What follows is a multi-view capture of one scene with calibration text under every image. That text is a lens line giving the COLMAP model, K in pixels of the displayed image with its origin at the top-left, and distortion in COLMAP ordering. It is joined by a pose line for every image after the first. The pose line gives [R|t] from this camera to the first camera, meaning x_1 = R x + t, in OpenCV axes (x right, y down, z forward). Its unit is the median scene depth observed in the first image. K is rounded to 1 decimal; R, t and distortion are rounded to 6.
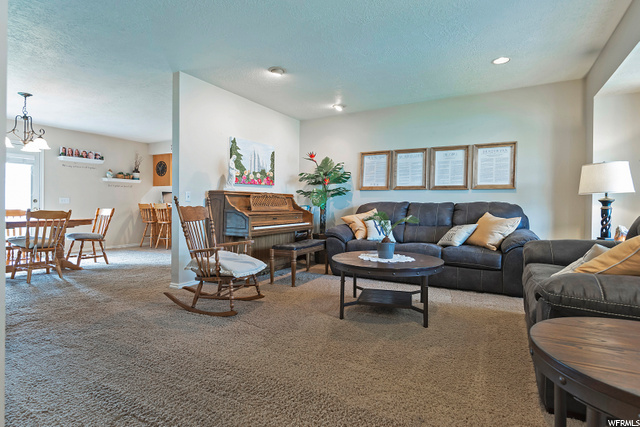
lens RADIAL K [[314.1, 0, 322.7], [0, 314.1, 207.0], [0, 0, 1]] dist [0.044818, -0.024888]
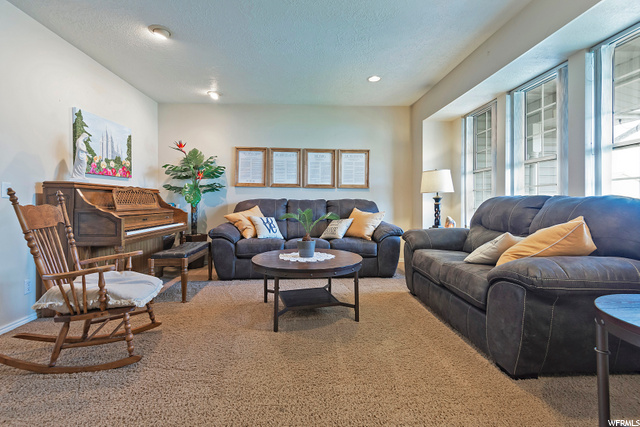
lens RADIAL K [[291.7, 0, 308.8], [0, 291.7, 204.6], [0, 0, 1]] dist [0.045777, -0.026498]
pose [[0.867230, -0.007992, 0.497843, -0.156613], [0.006496, 0.999968, 0.004738, -0.001557], [-0.497865, -0.000875, 0.867254, 0.142635]]
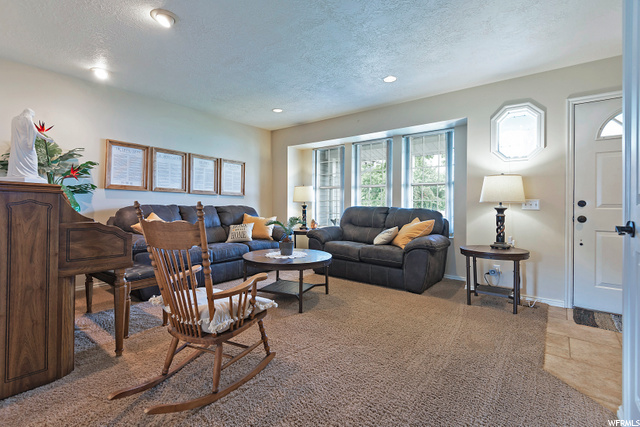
lens RADIAL K [[282.0, 0, 318.2], [0, 282.0, 205.6], [0, 0, 1]] dist [0.023815, 0.000041]
pose [[0.215610, -0.000211, 0.976480, -0.535057], [-0.001693, 0.999998, 0.000590, -0.017159], [-0.976478, -0.001780, 0.215609, 0.424528]]
